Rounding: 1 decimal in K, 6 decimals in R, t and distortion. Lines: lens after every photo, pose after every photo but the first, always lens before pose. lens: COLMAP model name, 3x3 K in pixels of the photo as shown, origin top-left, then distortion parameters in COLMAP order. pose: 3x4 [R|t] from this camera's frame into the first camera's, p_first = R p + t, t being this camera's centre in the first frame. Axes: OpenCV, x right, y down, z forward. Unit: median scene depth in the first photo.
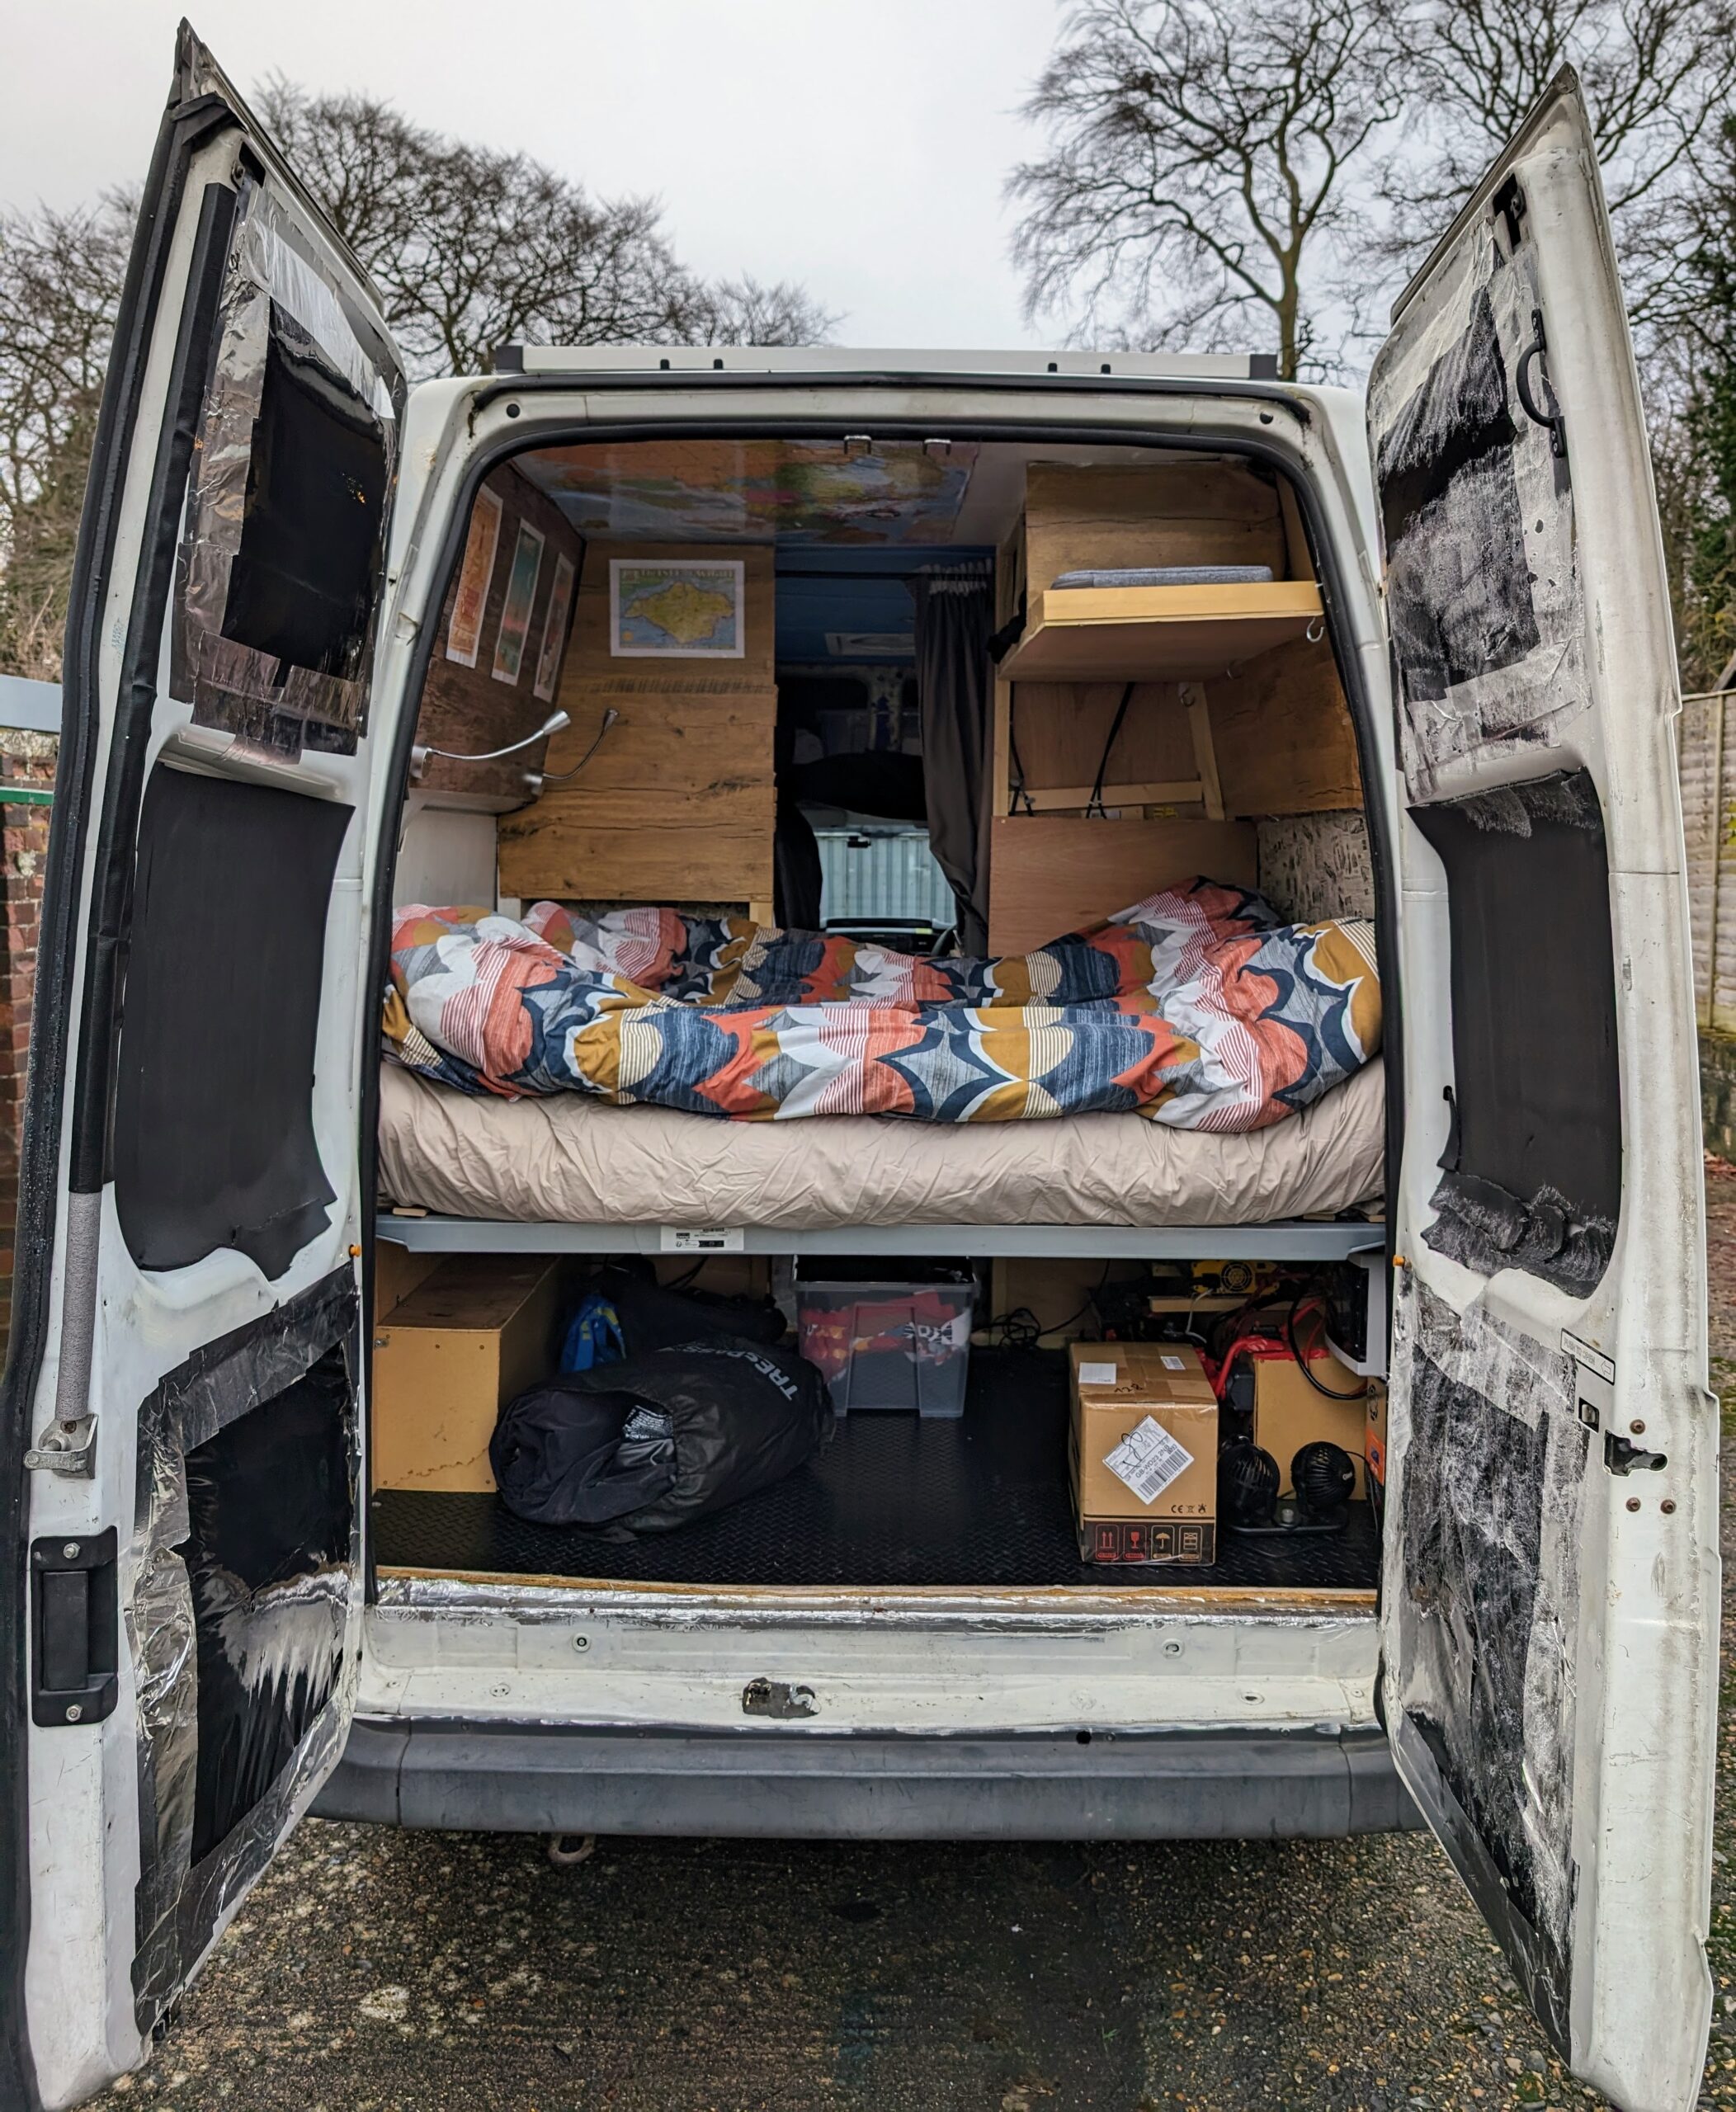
lens RADIAL K [[1557.5, 0, 868.0], [0, 1557.5, 1056.0], [0, 0, 1]] dist [0.004134, 0.000722]
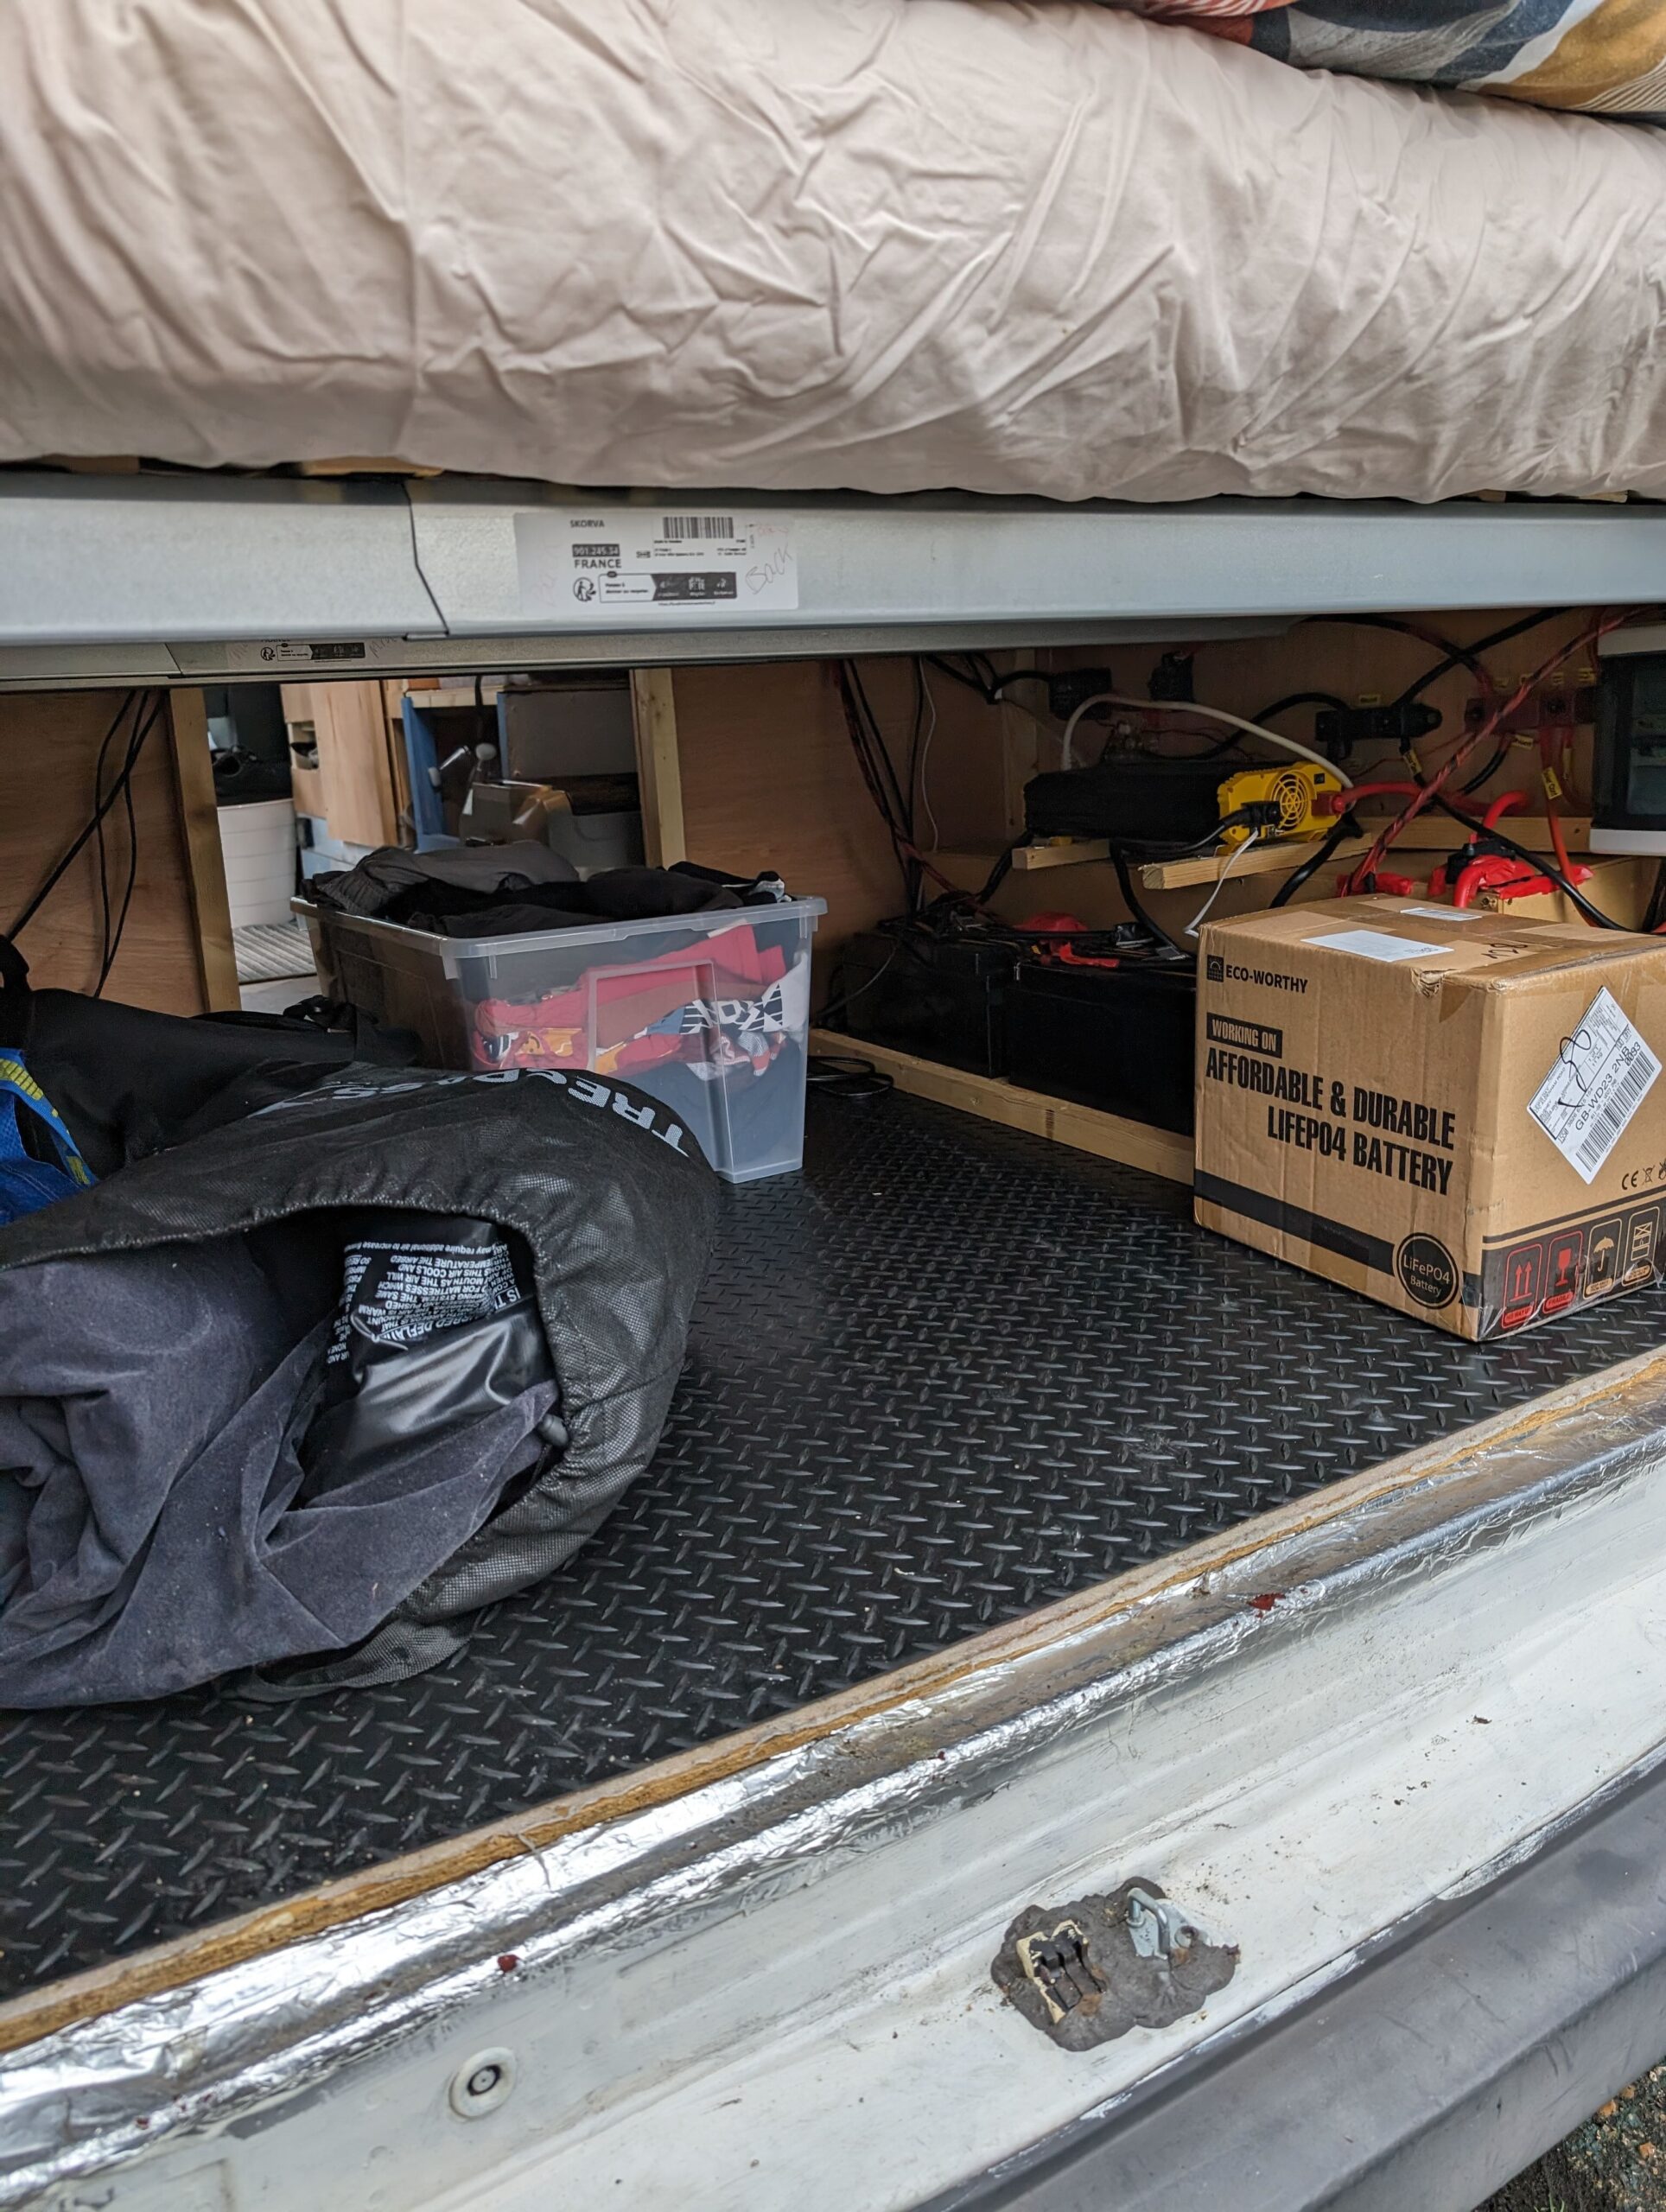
lens RADIAL K [[1513.6, 0, 833.0], [0, 1513.6, 1106.0], [0, 0, 1]] dist [0.006811, -0.003103]
pose [[0.854911, -0.182111, 0.485760, -0.225107], [0.112176, 0.979101, 0.169641, 0.166685], [-0.506501, -0.090538, 0.857473, 0.740744]]
